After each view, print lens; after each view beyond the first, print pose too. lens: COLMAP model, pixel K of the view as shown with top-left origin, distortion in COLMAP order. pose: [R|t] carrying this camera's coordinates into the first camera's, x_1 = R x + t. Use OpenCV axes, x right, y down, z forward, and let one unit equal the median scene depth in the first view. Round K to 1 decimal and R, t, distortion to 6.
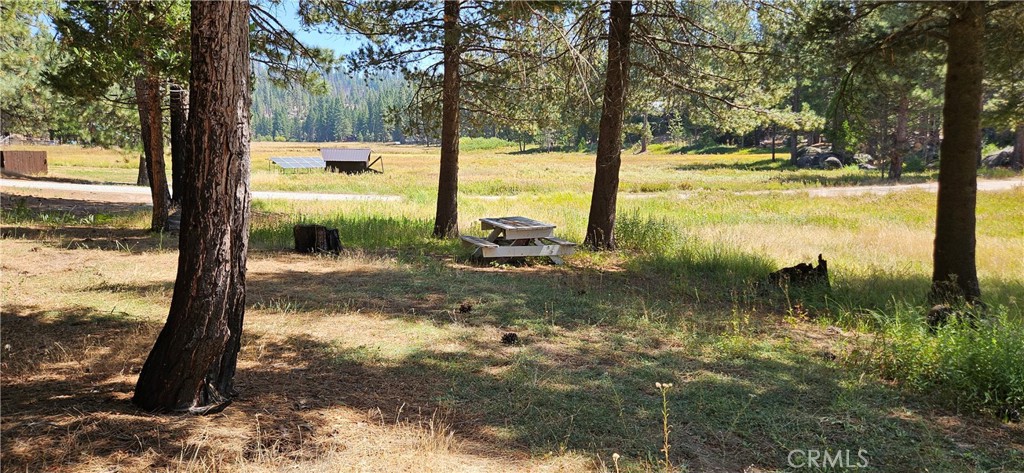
lens RADIAL K [[674.2, 0, 516.5], [0, 674.2, 233.1], [0, 0, 1]] dist [0.076975, -0.073706]
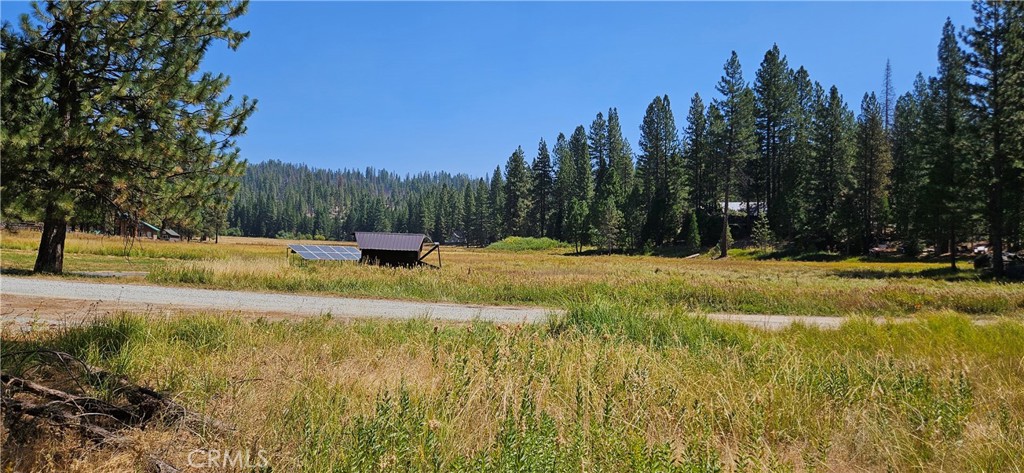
lens RADIAL K [[677.8, 0, 512.7], [0, 677.8, 245.1], [0, 0, 1]] dist [0.071378, -0.068594]
pose [[0.998064, 0.025456, -0.056755, -0.033111], [-0.032954, 0.990249, -0.135358, -0.007916], [0.052756, 0.136966, 0.989170, 0.120623]]
